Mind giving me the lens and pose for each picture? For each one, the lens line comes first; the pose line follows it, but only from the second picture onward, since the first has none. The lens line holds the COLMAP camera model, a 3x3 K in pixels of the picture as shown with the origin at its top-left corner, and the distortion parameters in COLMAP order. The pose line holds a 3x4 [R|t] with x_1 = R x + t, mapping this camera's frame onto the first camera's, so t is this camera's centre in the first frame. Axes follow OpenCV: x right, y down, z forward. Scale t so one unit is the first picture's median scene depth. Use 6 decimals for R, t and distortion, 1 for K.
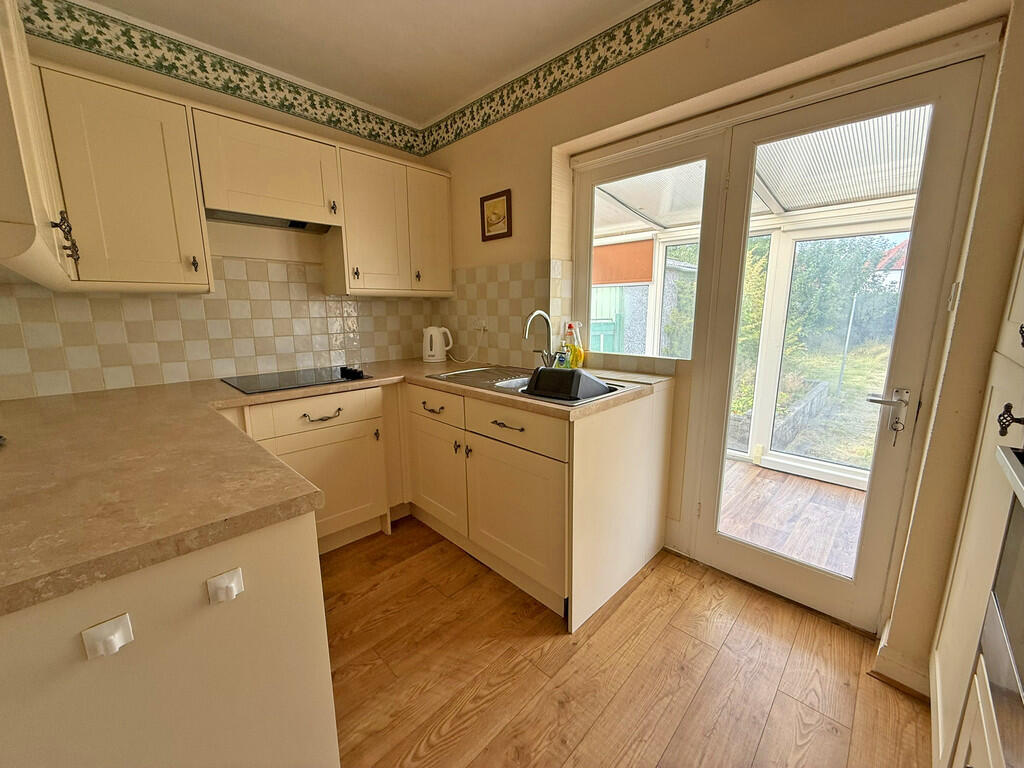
lens RADIAL K [[407.8, 0, 506.8], [0, 407.8, 381.9], [0, 0, 1]] dist [0.001511, -0.001326]
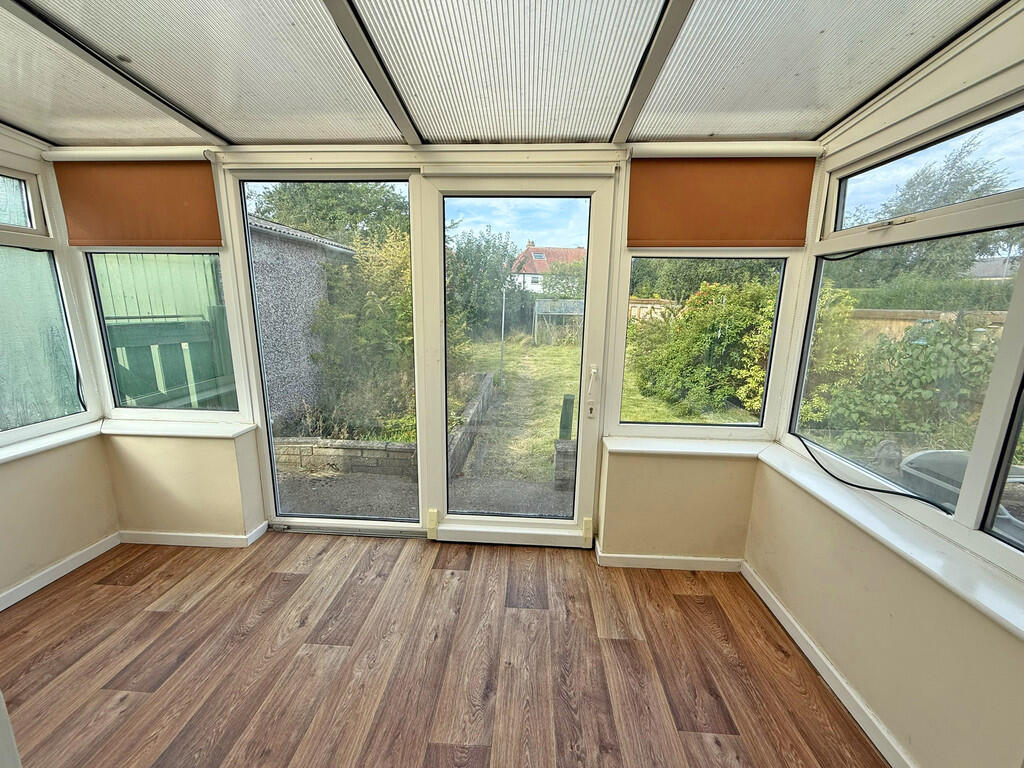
lens RADIAL K [[407.8, 0, 512.9], [0, 407.8, 386.1], [0, 0, 1]] dist [0.001511, -0.001326]
pose [[0.742962, -0.121550, 0.658205, 0.150390], [0.101772, 0.992454, 0.068399, -0.037329], [-0.661552, 0.016169, 0.749725, 0.205097]]
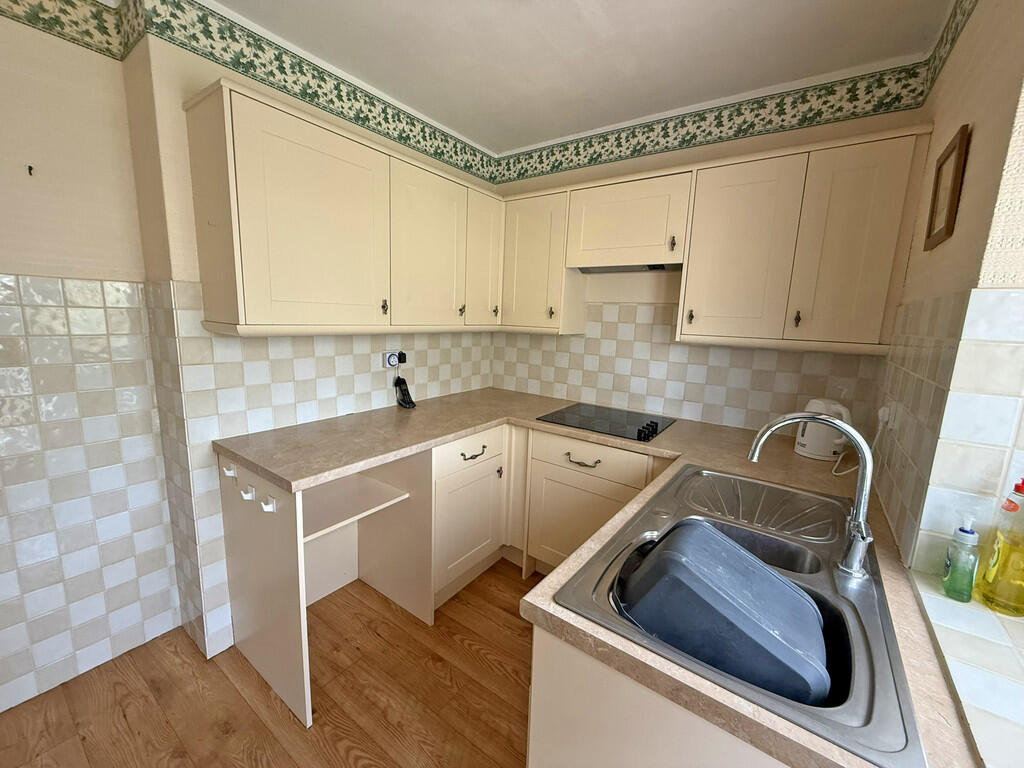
lens RADIAL K [[407.8, 0, 510.7], [0, 407.8, 381.8], [0, 0, 1]] dist [0.001511, -0.001326]
pose [[0.156945, 0.170816, -0.972723, 0.466417], [-0.212379, 0.967723, 0.135672, -0.204445], [0.964502, 0.185293, 0.188157, 0.611321]]
